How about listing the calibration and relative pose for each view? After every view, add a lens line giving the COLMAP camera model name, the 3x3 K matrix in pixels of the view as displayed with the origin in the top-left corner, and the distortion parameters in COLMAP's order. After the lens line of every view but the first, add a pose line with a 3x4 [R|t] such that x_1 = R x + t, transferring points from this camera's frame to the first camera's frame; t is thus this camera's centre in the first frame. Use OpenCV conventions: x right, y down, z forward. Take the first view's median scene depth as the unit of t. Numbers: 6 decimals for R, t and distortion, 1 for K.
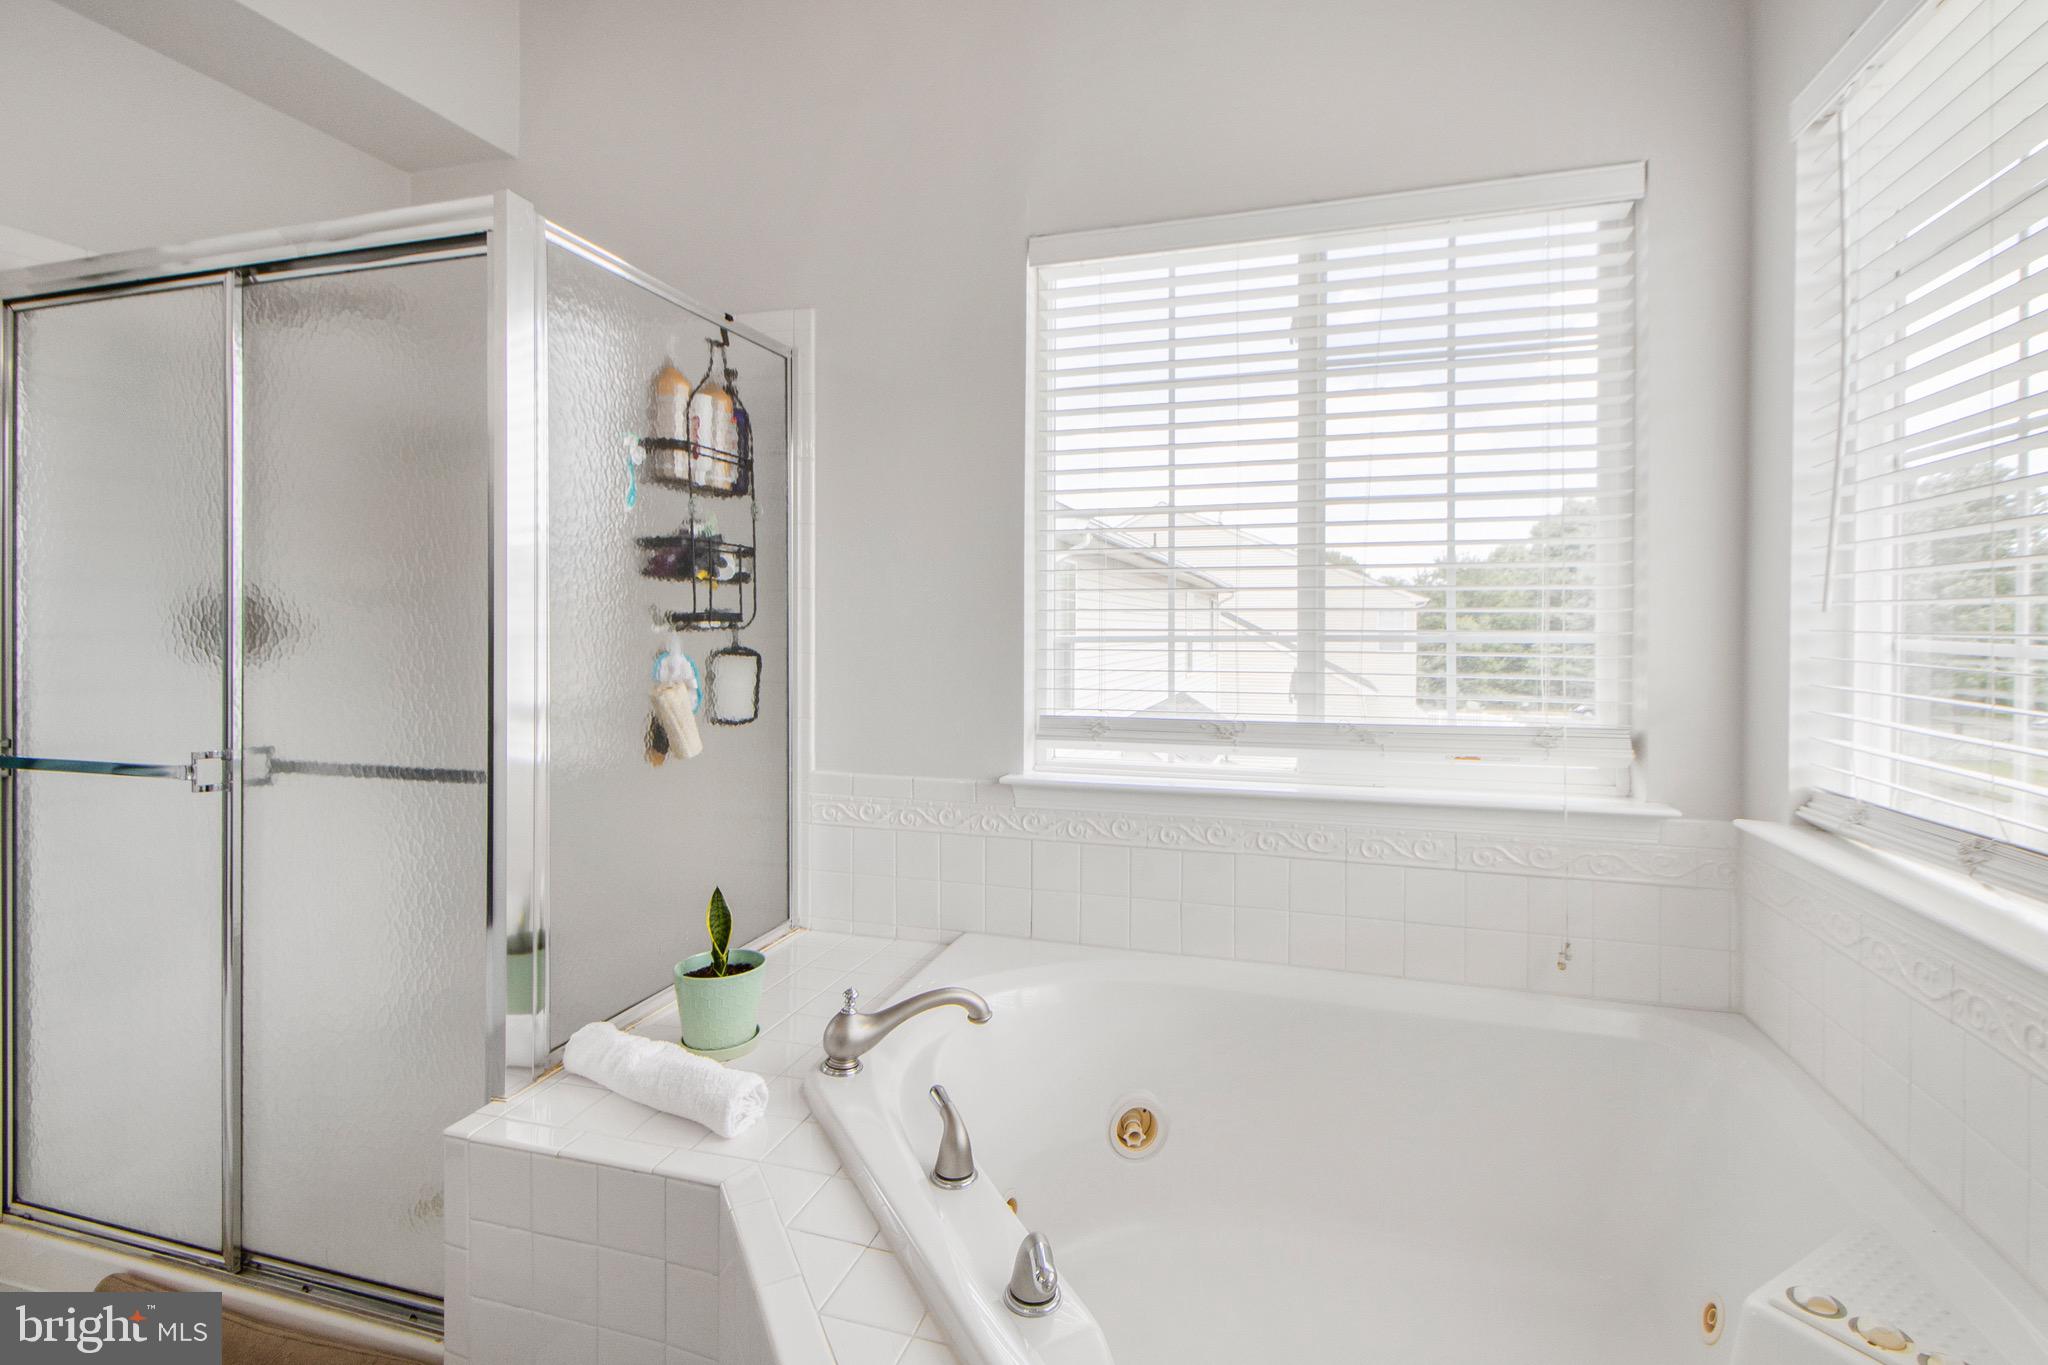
lens RADIAL K [[940.6, 0, 1023.4], [0, 940.6, 635.5], [0, 0, 1]] dist [0.000617, -0.000468]
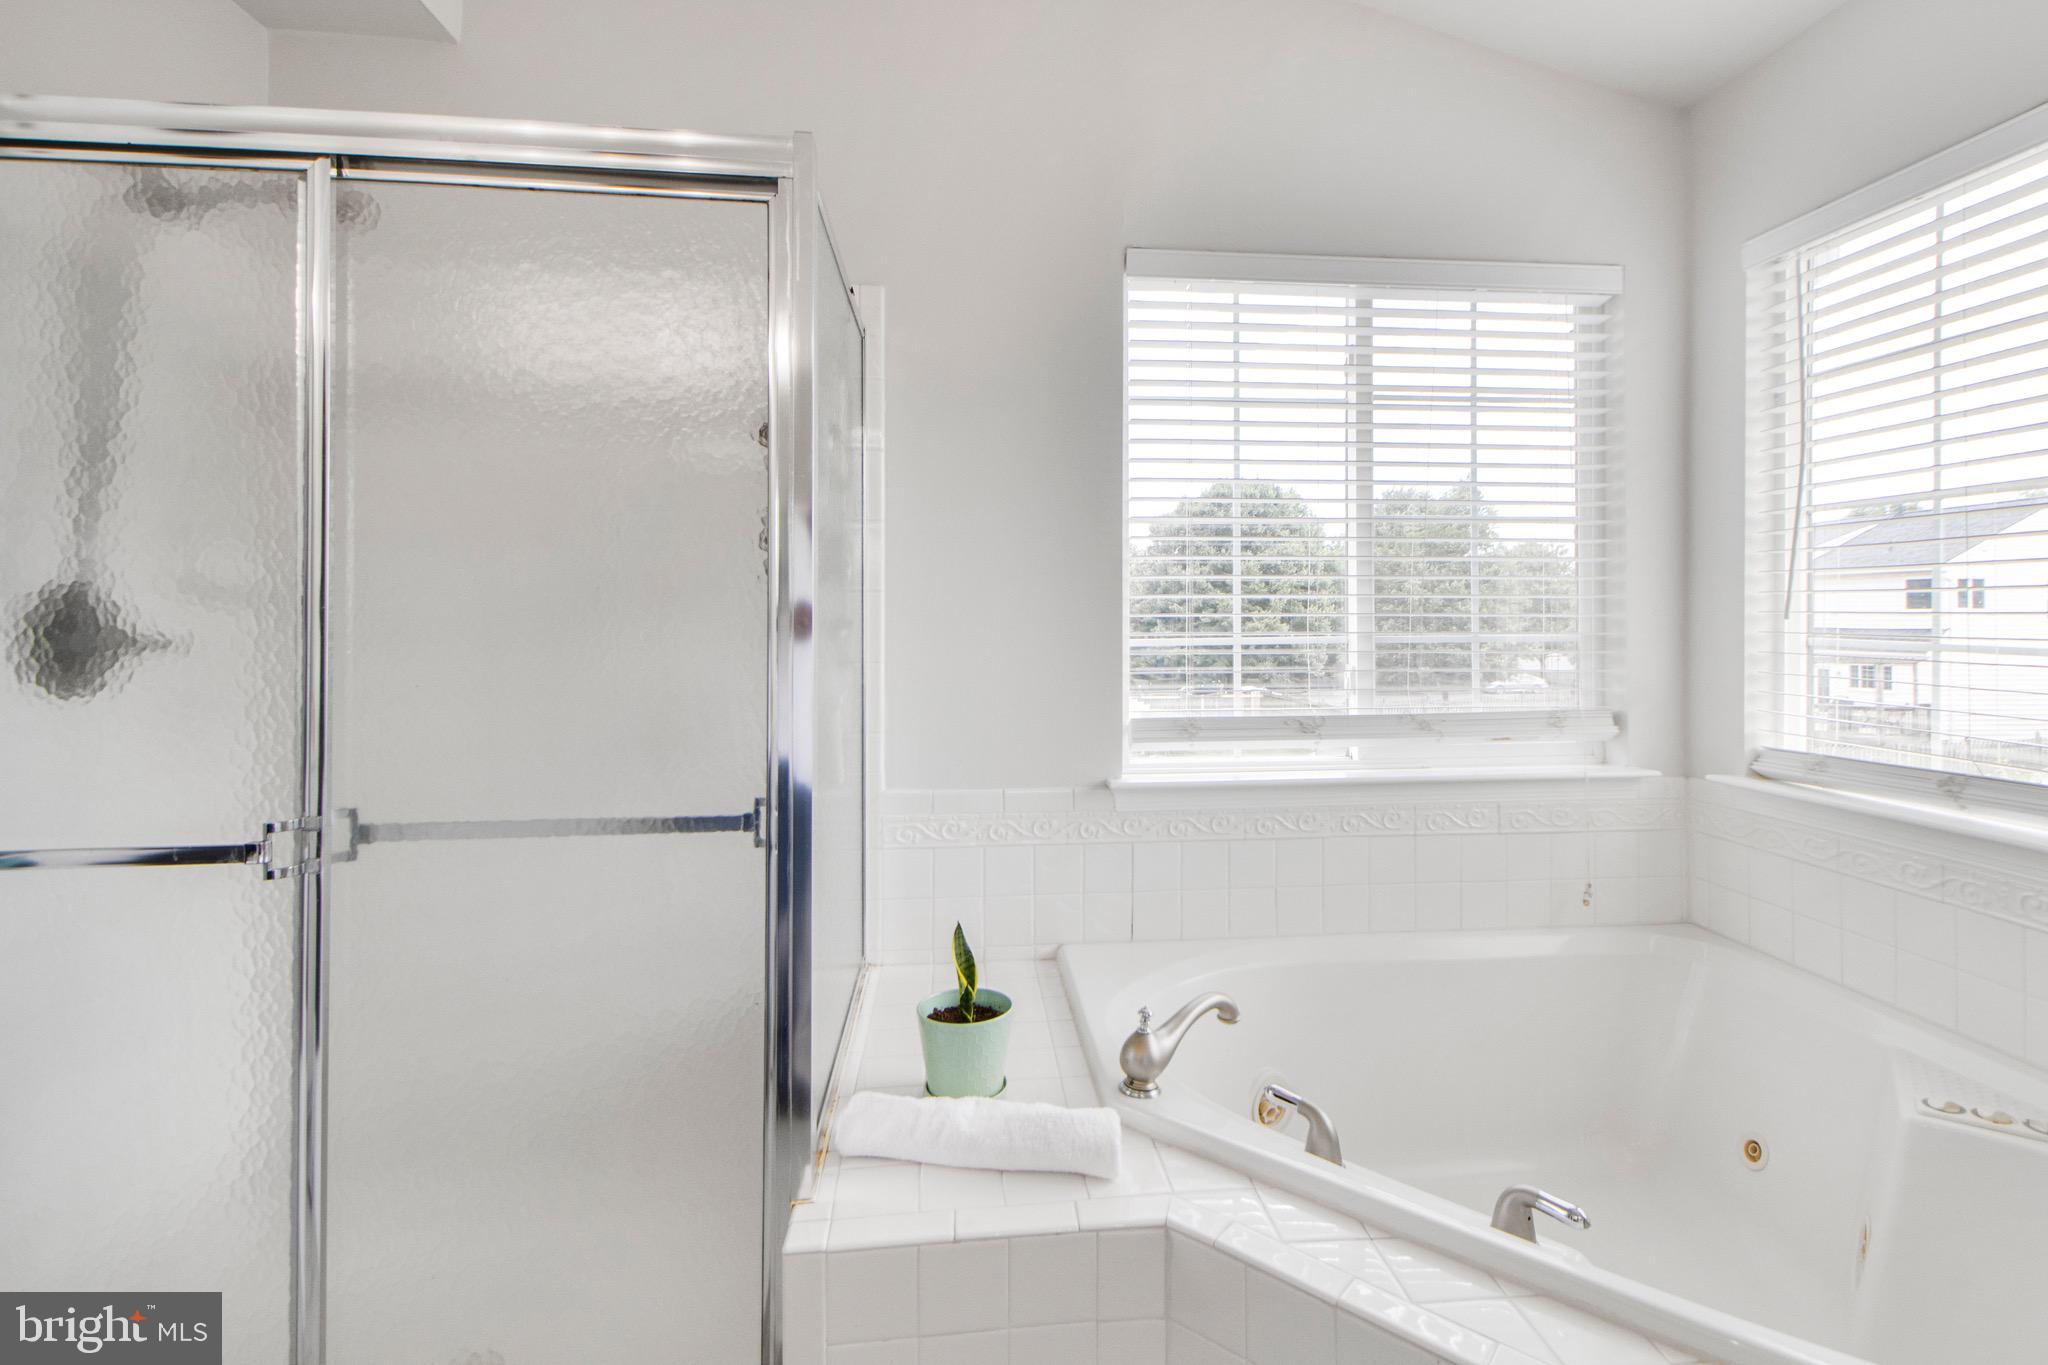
lens RADIAL K [[967.7, 0, 1061.9], [0, 967.7, 614.8], [0, 0, 1]] dist [0.003167, 0.000085]
pose [[0.922233, -0.002186, 0.386629, -0.575396], [0.007414, 0.999900, -0.012030, -0.019098], [-0.386564, 0.013961, 0.922157, 0.084957]]
